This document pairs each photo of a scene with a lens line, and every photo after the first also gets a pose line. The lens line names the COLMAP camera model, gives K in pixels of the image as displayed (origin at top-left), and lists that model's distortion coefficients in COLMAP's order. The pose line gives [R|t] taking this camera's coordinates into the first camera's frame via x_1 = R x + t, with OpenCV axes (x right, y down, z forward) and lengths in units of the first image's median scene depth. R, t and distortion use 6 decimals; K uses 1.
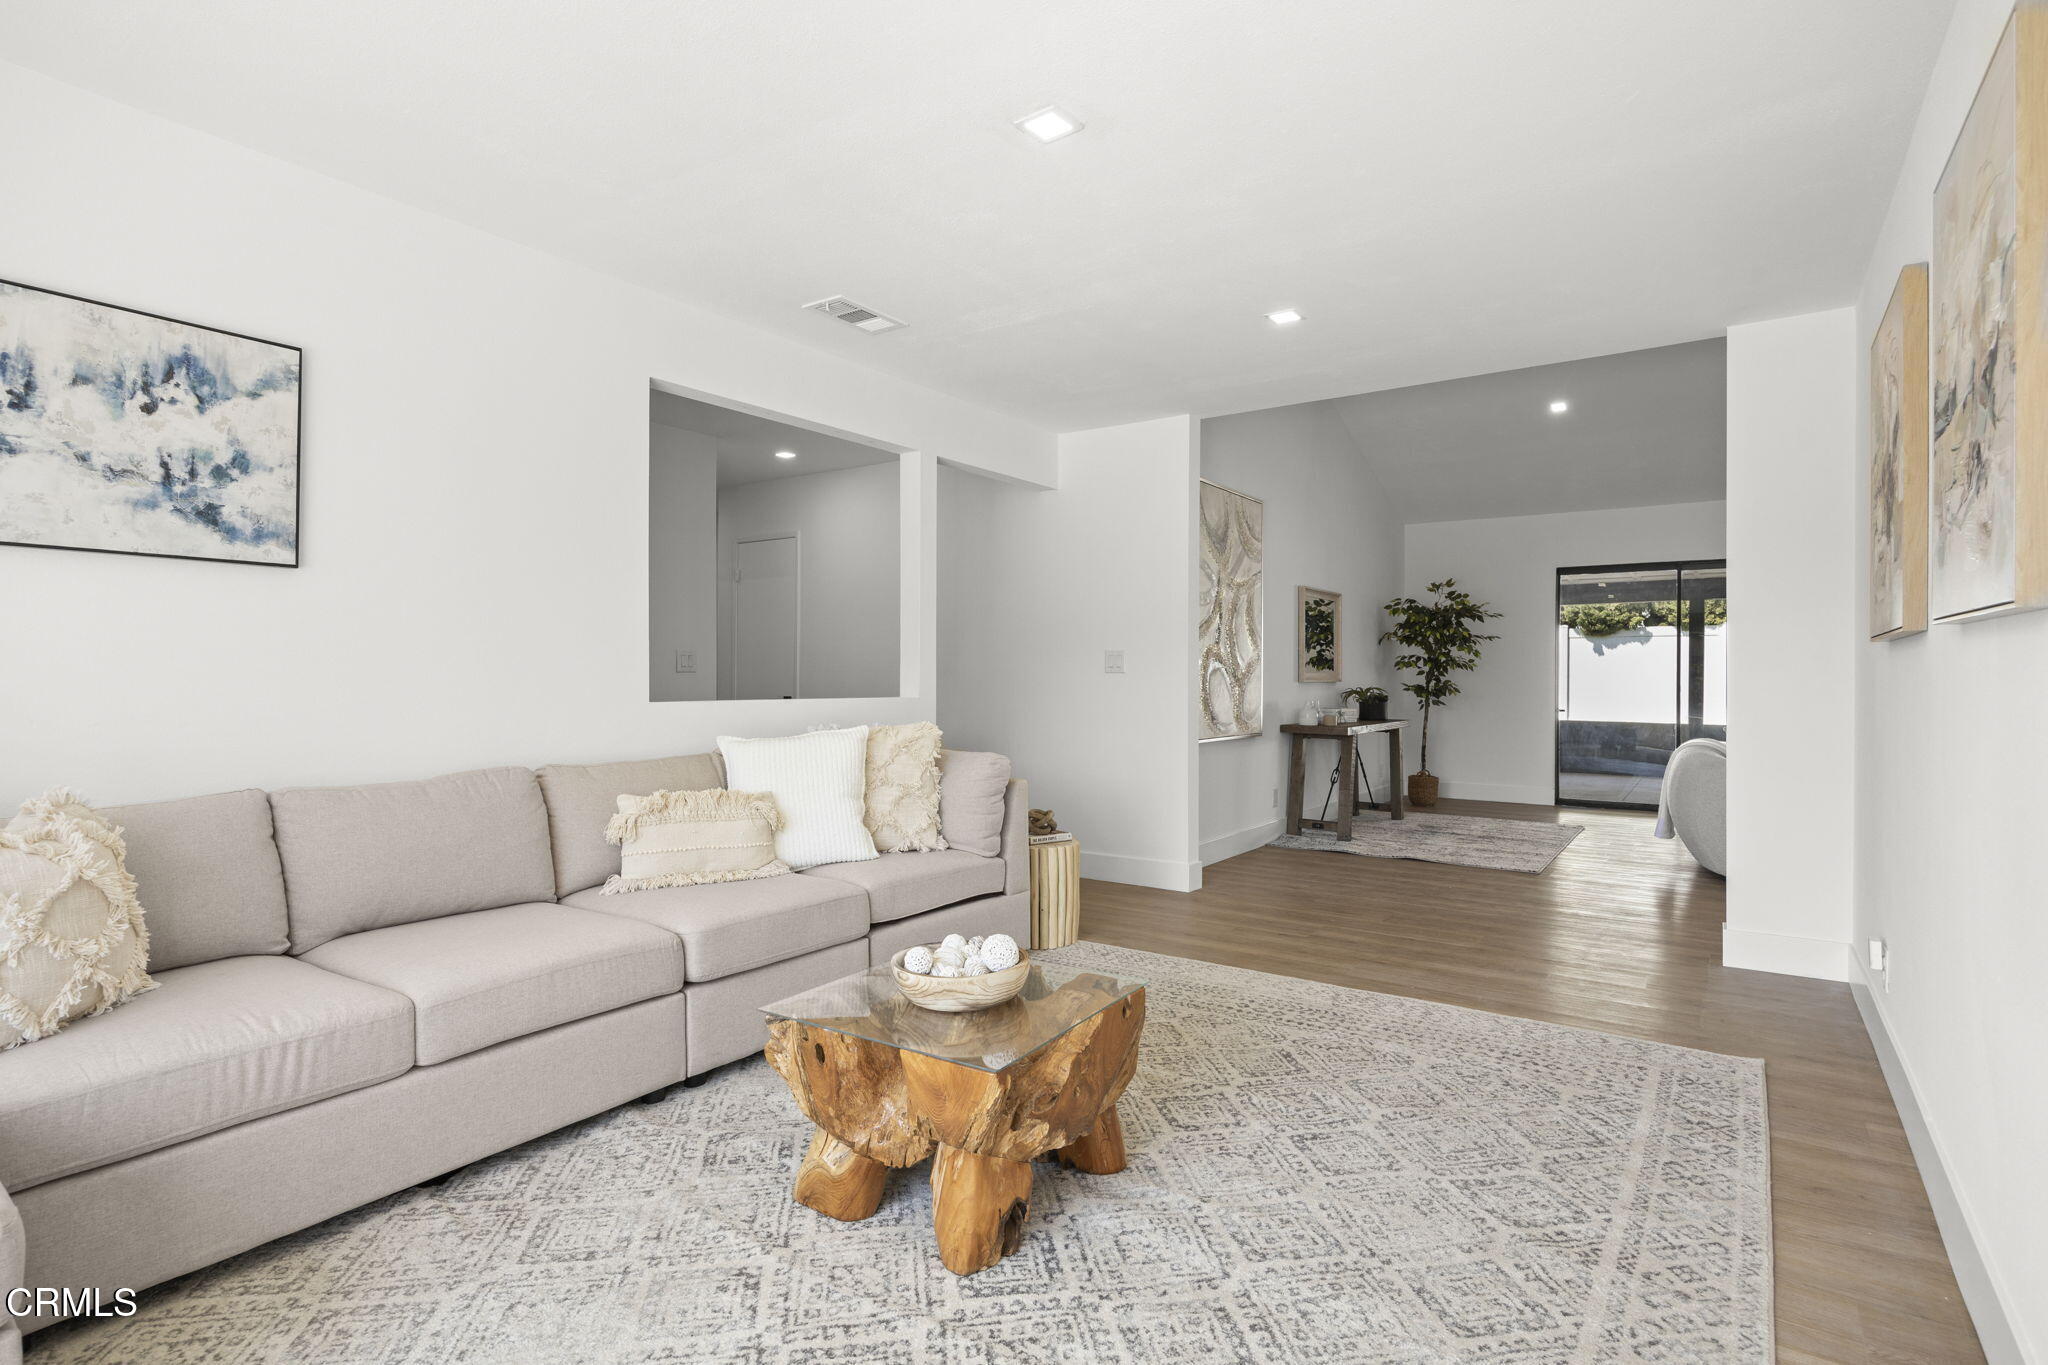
lens RADIAL K [[866.9, 0, 1034.3], [0, 866.9, 676.1], [0, 0, 1]] dist [0.001283, 0.000141]
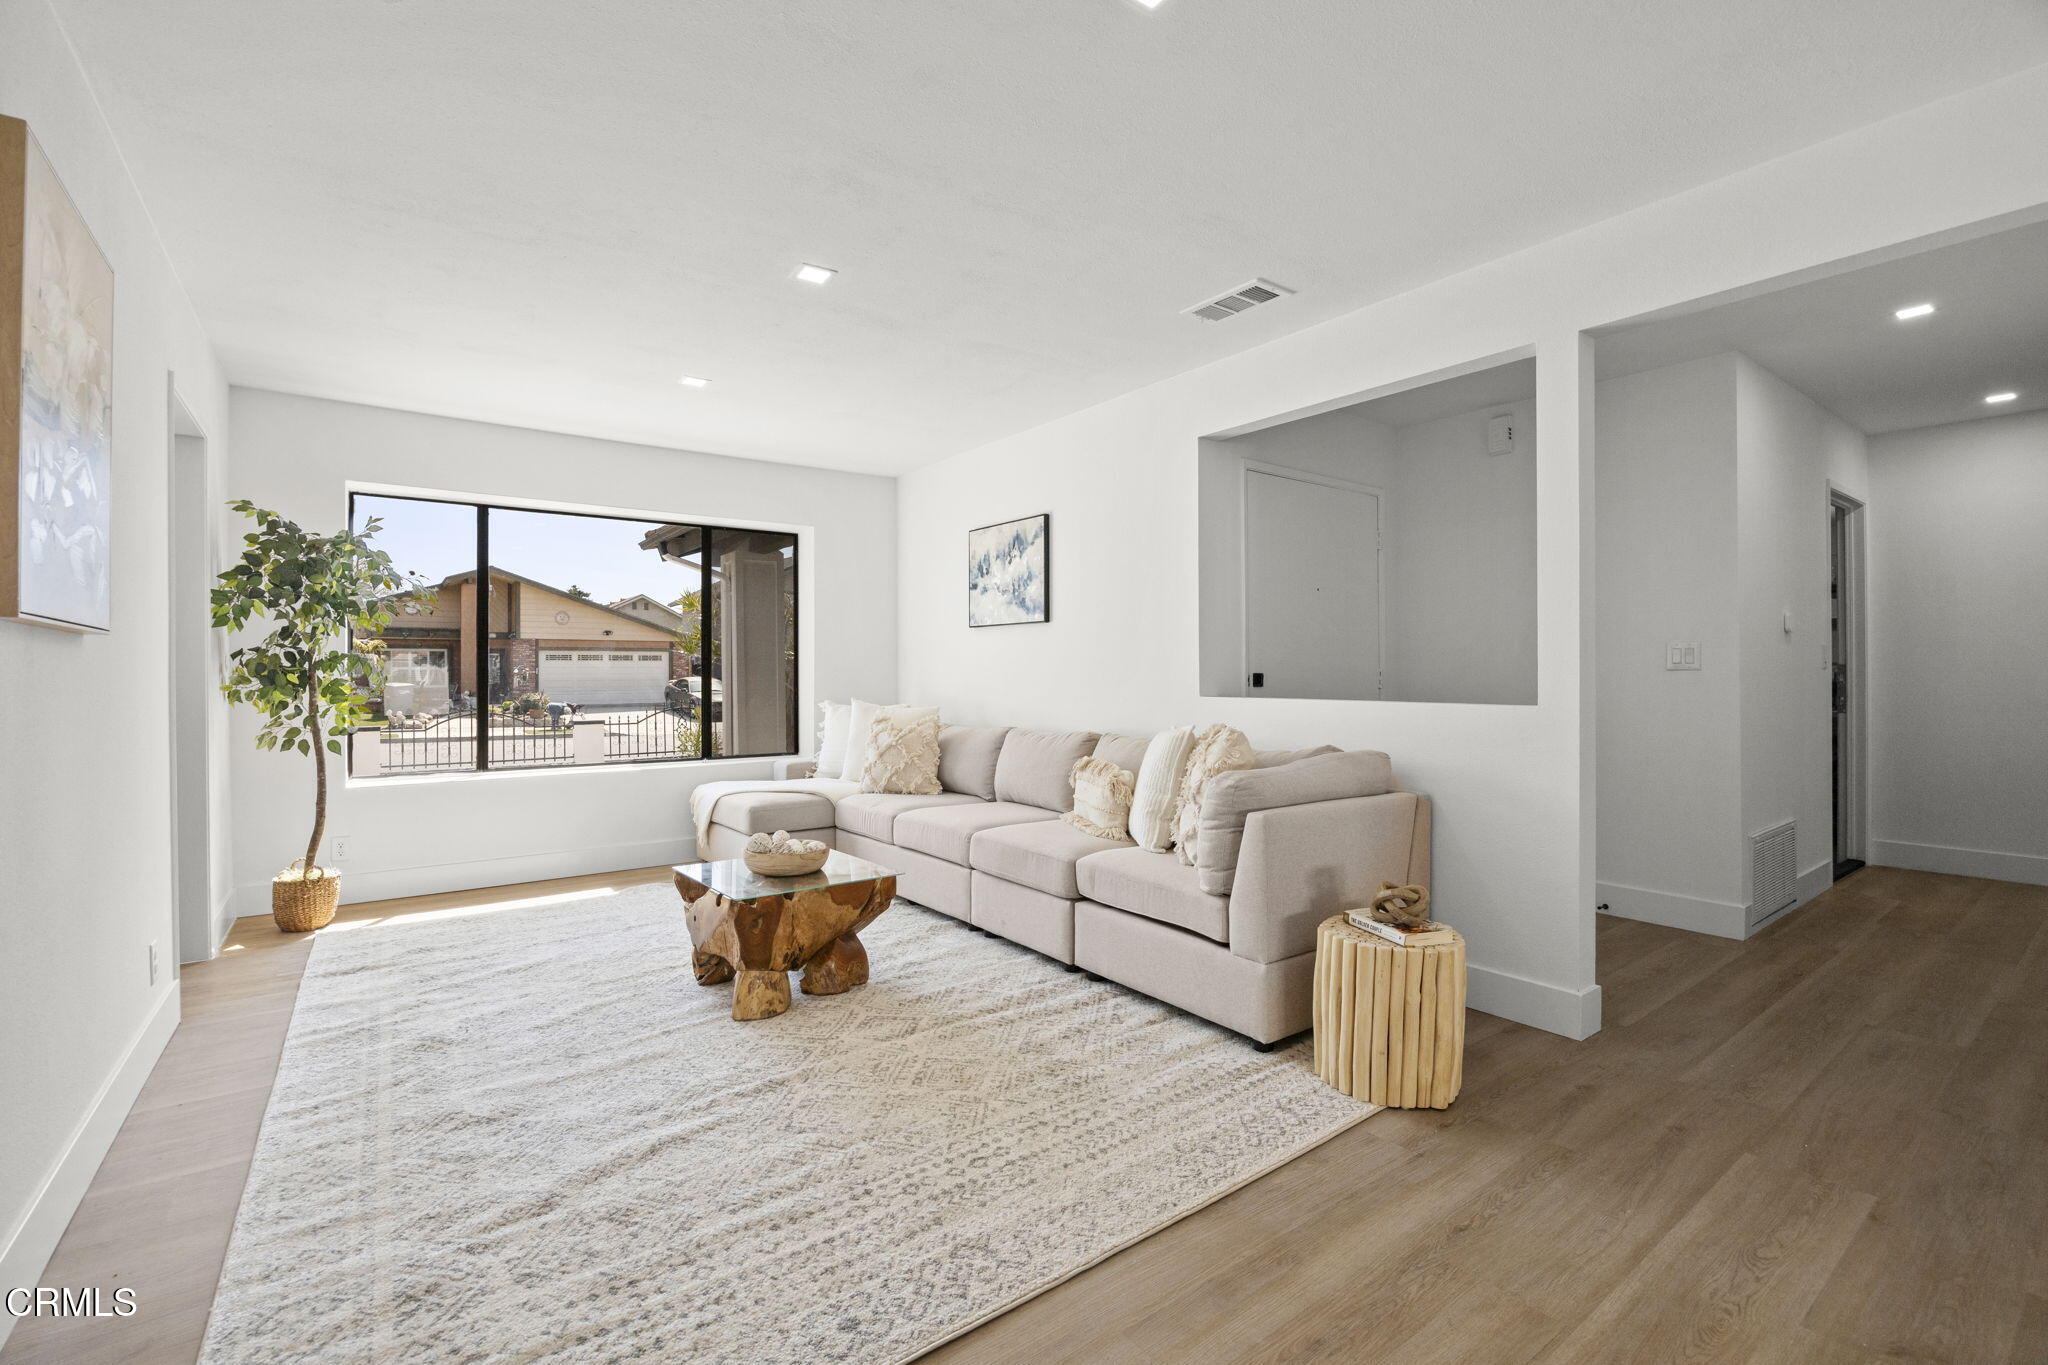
lens RADIAL K [[866.9, 0, 1034.3], [0, 866.9, 676.1], [0, 0, 1]] dist [0.001283, 0.000141]
pose [[-0.237606, -0.005952, -0.971343, 1.167490], [-0.002603, 0.999982, -0.005491, 0.012293], [0.971358, 0.001223, -0.237617, 1.528700]]
